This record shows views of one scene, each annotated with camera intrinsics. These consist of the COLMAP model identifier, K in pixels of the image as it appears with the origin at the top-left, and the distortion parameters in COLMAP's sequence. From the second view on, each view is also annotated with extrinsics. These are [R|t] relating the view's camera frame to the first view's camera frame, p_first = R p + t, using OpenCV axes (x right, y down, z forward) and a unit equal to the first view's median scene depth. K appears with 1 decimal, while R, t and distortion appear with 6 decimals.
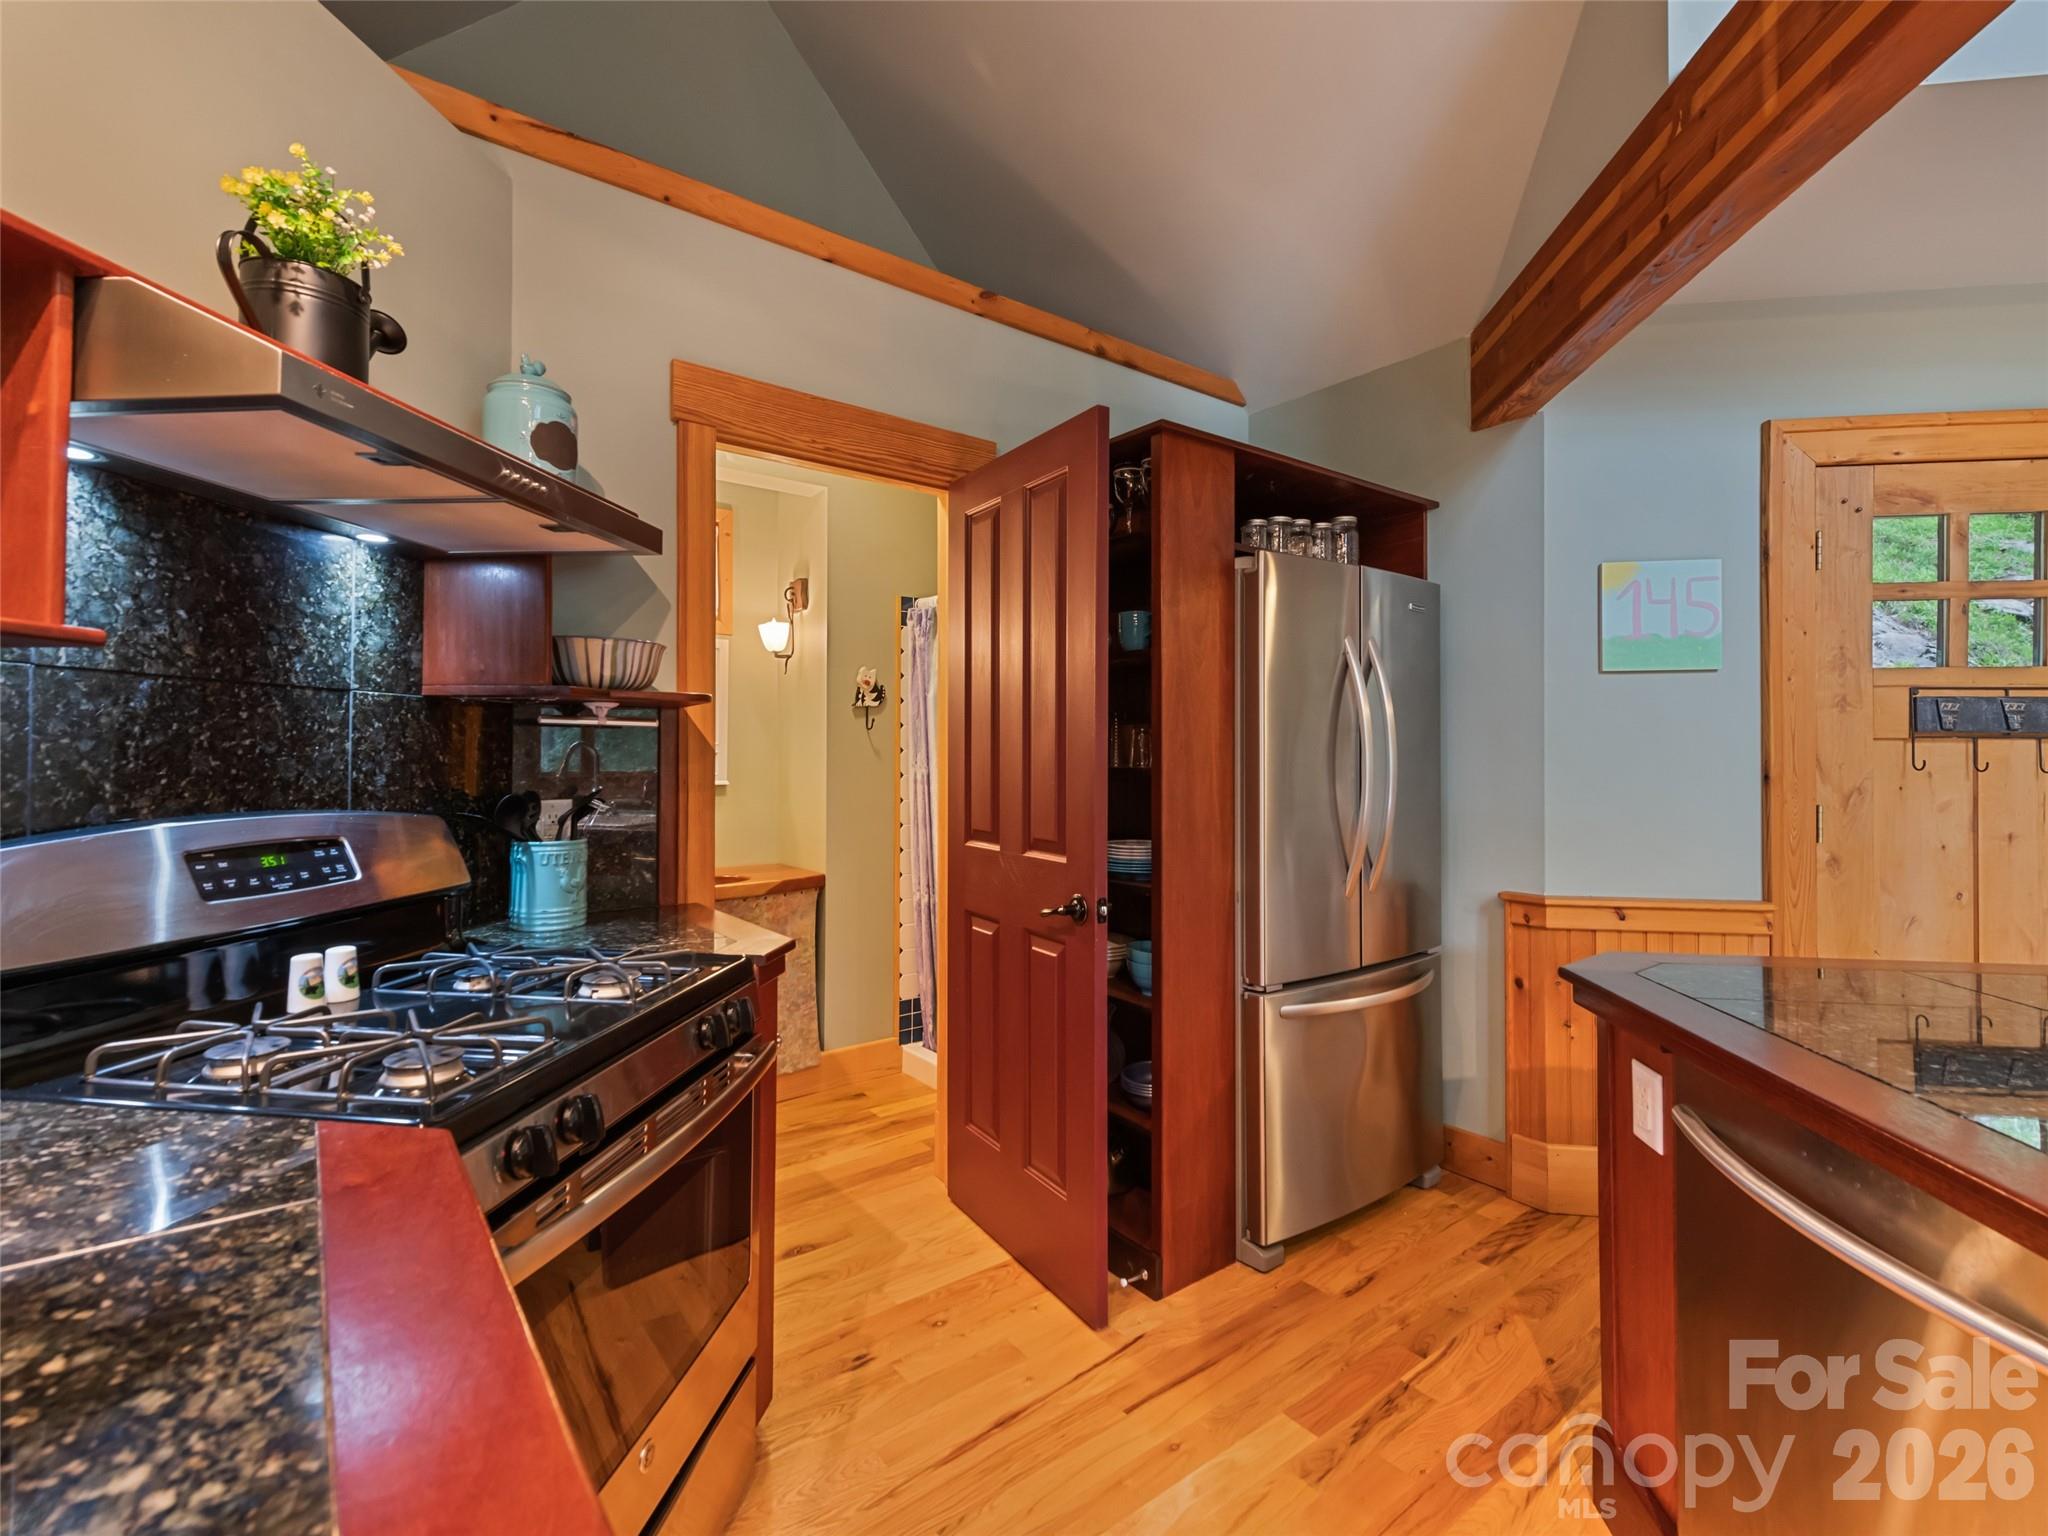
lens RADIAL K [[931.2, 0, 1015.4], [0, 931.2, 745.5], [0, 0, 1]] dist [0.009262, -0.001710]
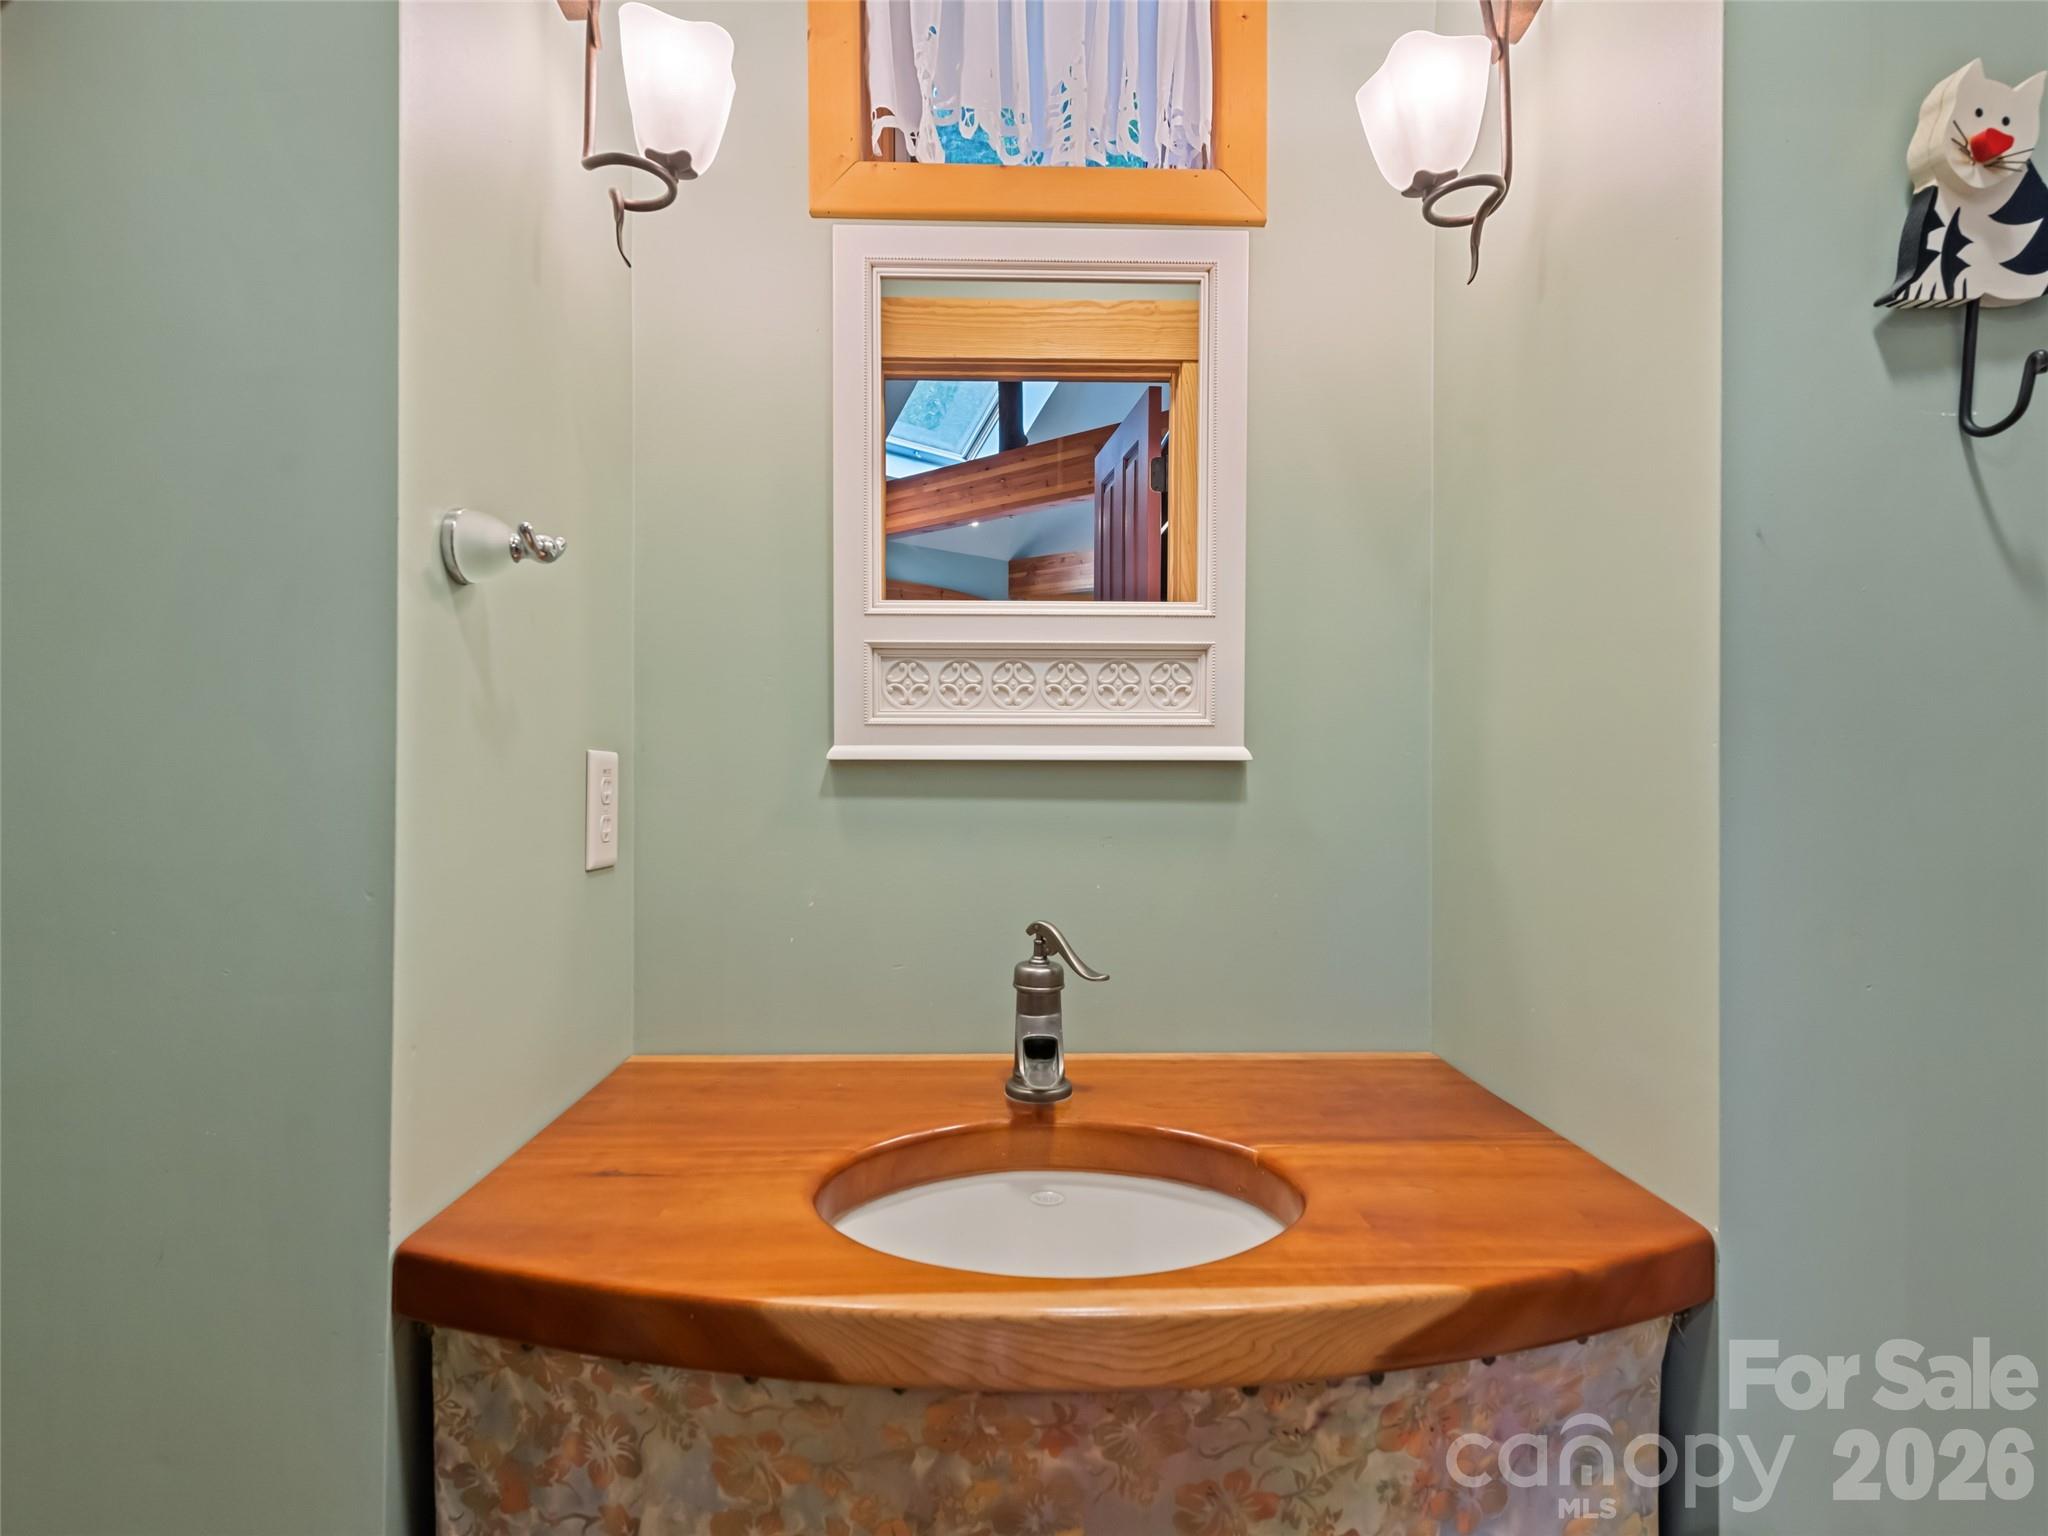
lens RADIAL K [[1015.4, 0, 1022.0], [0, 1015.4, 767.5], [0, 0, 1]] dist [0.020856, -0.009798]
pose [[0.810372, -0.000377, -0.585916, -0.372509], [0.006114, 0.999951, 0.007813, 0.083022], [0.585884, -0.009914, 0.810334, 1.438239]]
